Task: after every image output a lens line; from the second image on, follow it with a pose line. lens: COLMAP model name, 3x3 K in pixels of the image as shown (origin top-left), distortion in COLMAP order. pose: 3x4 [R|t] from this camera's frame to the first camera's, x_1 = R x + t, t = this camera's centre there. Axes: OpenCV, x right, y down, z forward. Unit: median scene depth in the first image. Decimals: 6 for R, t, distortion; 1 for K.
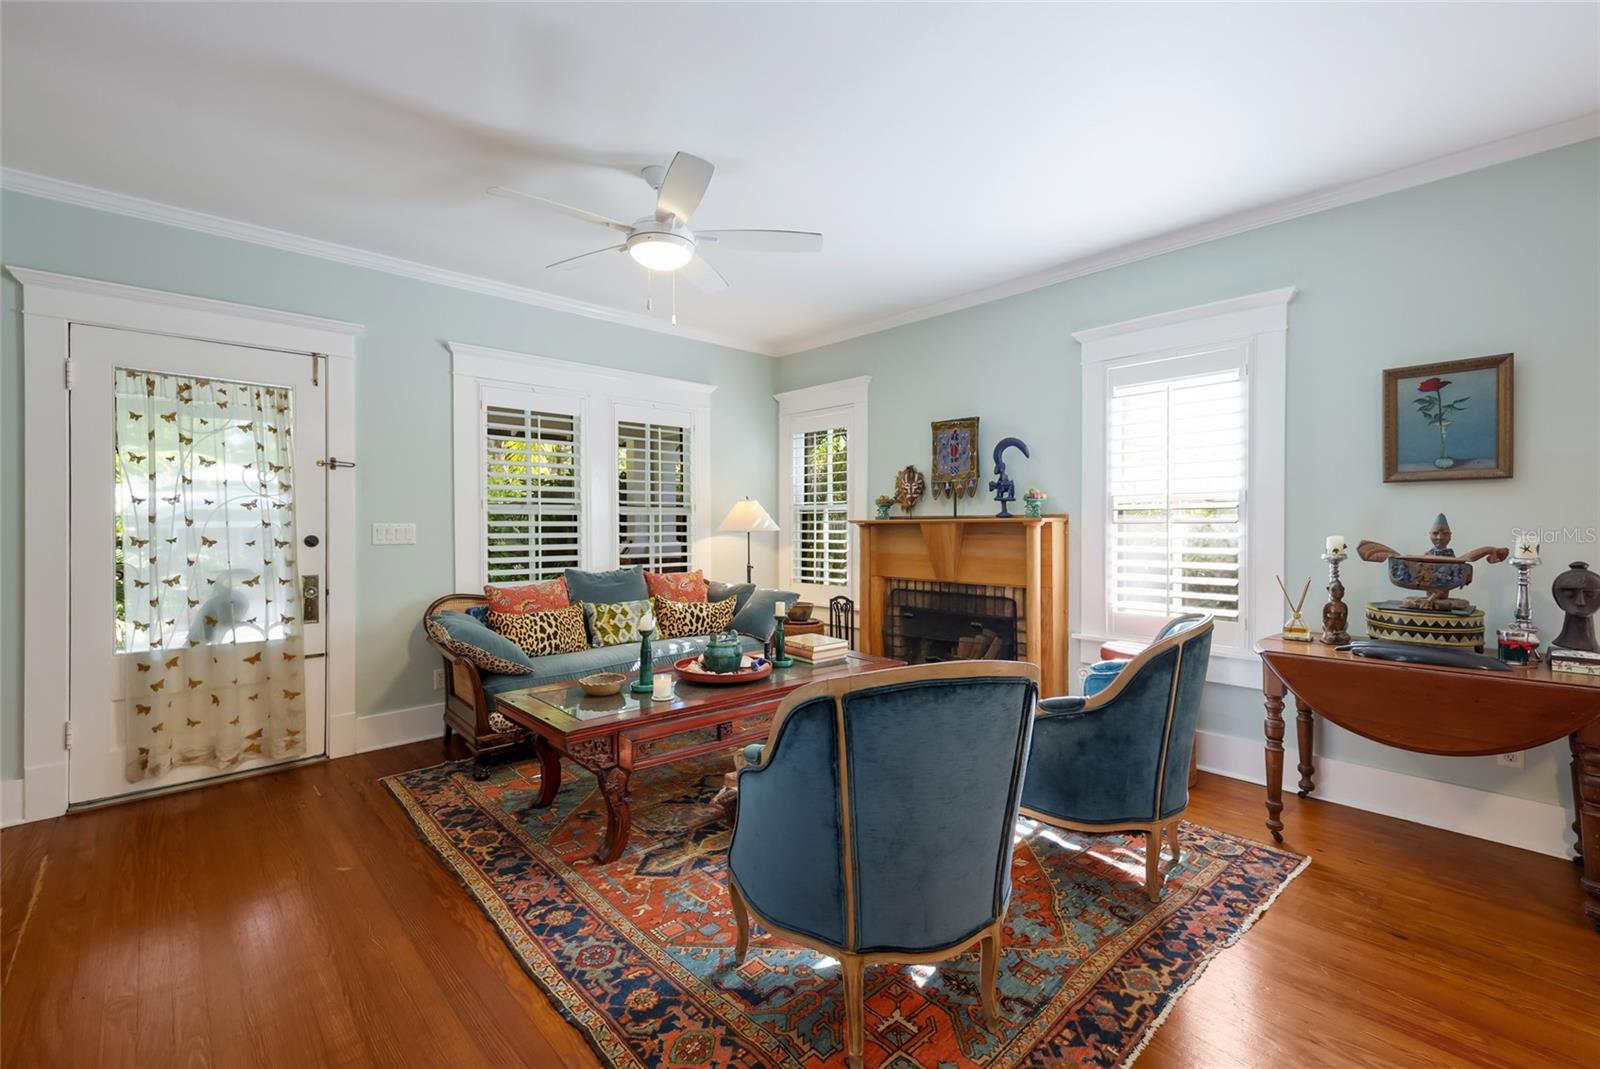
lens RADIAL K [[699.5, 0, 795.7], [0, 699.5, 526.6], [0, 0, 1]] dist [0.007963, -0.000168]
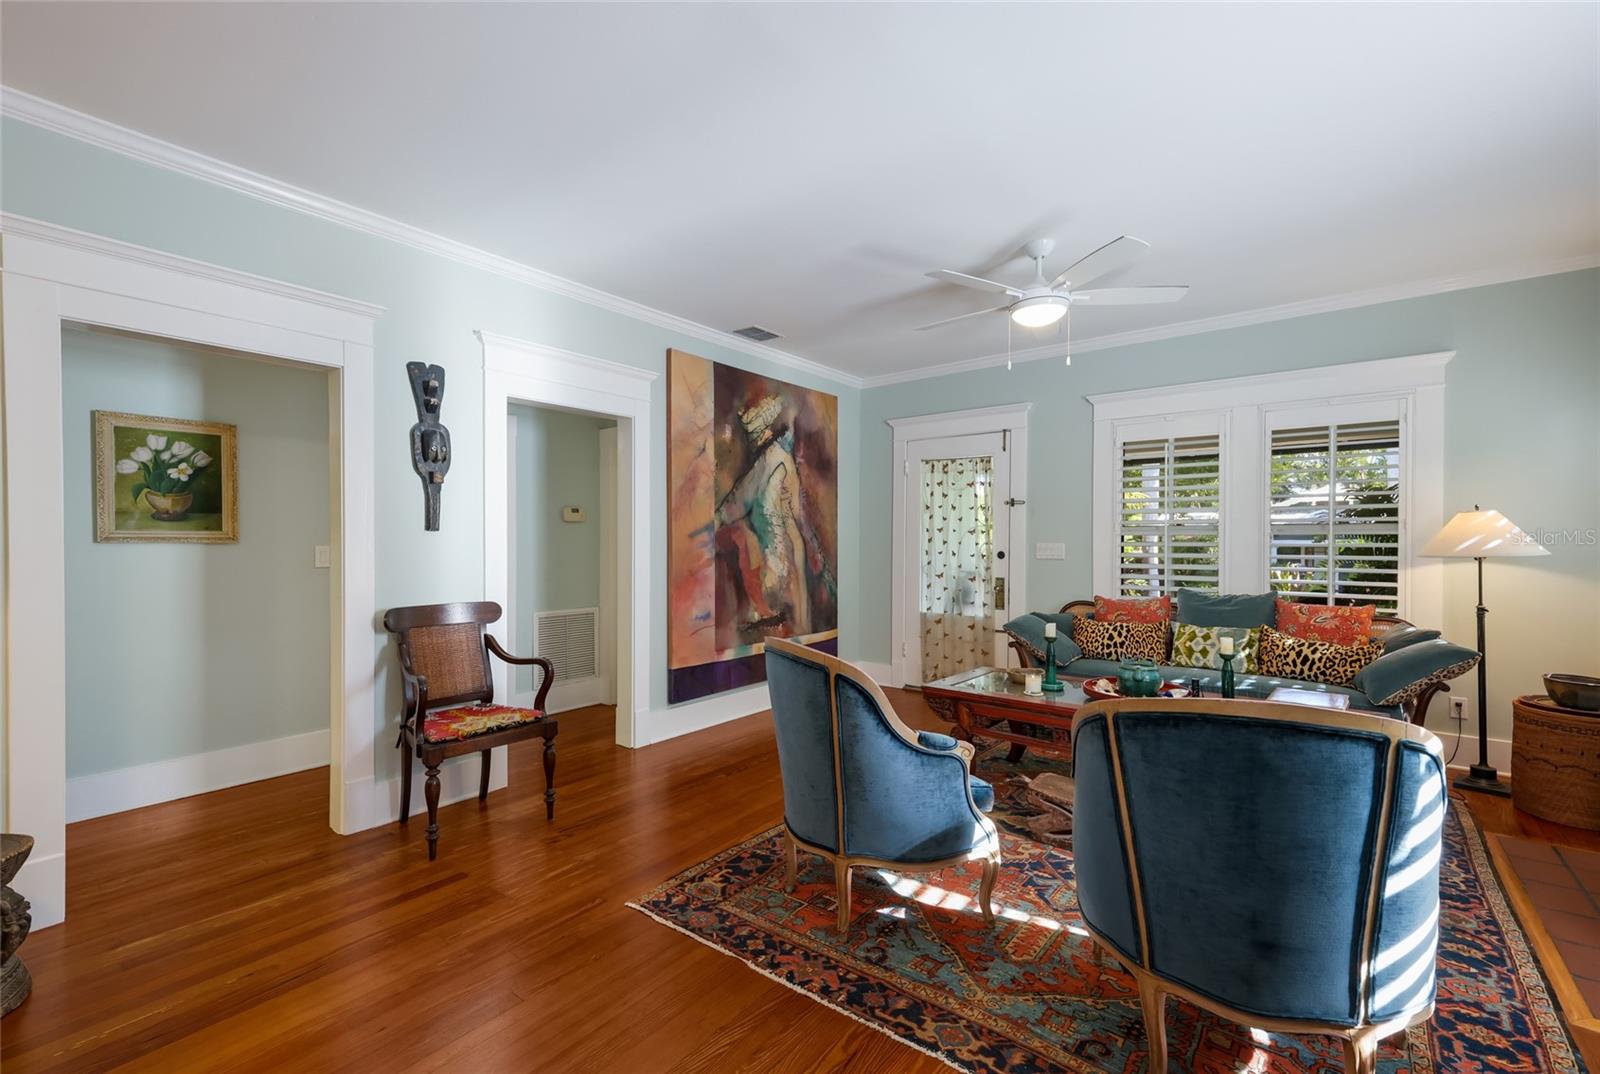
lens RADIAL K [[697.7, 0, 793.4], [0, 697.7, 542.0], [0, 0, 1]] dist [0.004302, 0.000023]
pose [[0.151616, 0.004444, -0.988430, 0.688705], [-0.004429, 0.999983, 0.003816, -0.010524], [0.988430, 0.003799, 0.151633, 0.319283]]
